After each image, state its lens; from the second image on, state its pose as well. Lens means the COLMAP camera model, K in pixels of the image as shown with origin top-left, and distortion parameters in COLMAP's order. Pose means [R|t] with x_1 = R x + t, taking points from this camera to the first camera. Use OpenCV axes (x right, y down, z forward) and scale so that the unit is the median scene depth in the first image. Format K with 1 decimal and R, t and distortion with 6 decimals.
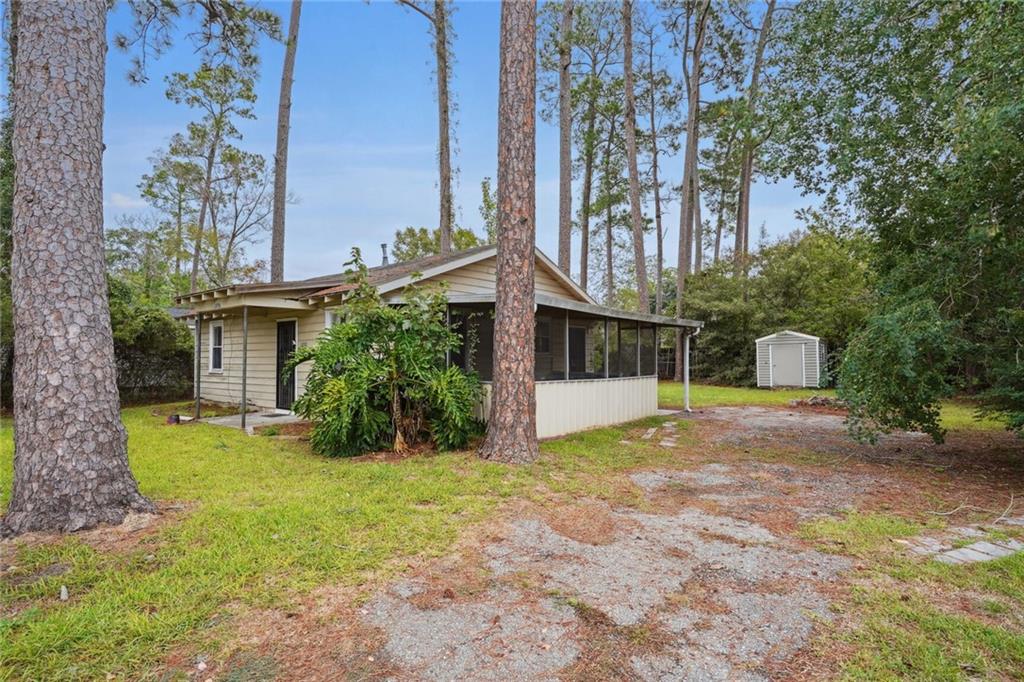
lens RADIAL K [[498.3, 0, 510.2], [0, 498.3, 344.4], [0, 0, 1]] dist [-0.002031, 0.000840]
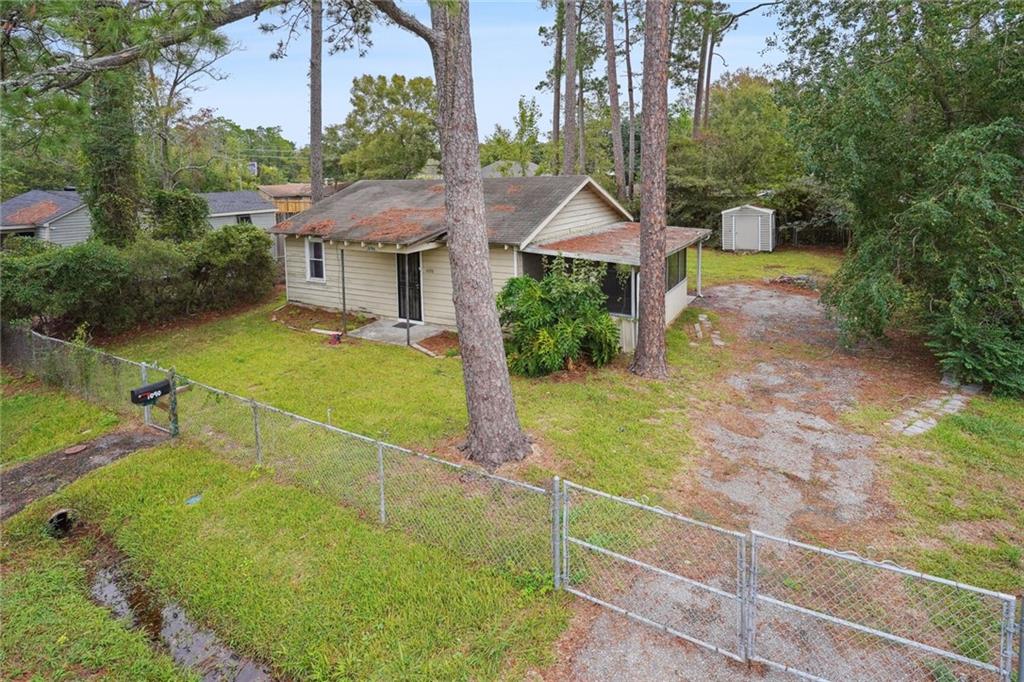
lens RADIAL K [[498.3, 0, 526.1], [0, 498.3, 223.2], [0, 0, 1]] dist [-0.002031, 0.000840]
pose [[0.988111, -0.033238, 0.150105, -0.582176], [0.018630, 0.995042, 0.097691, -0.389996], [-0.152608, -0.093734, 0.983832, -0.447390]]
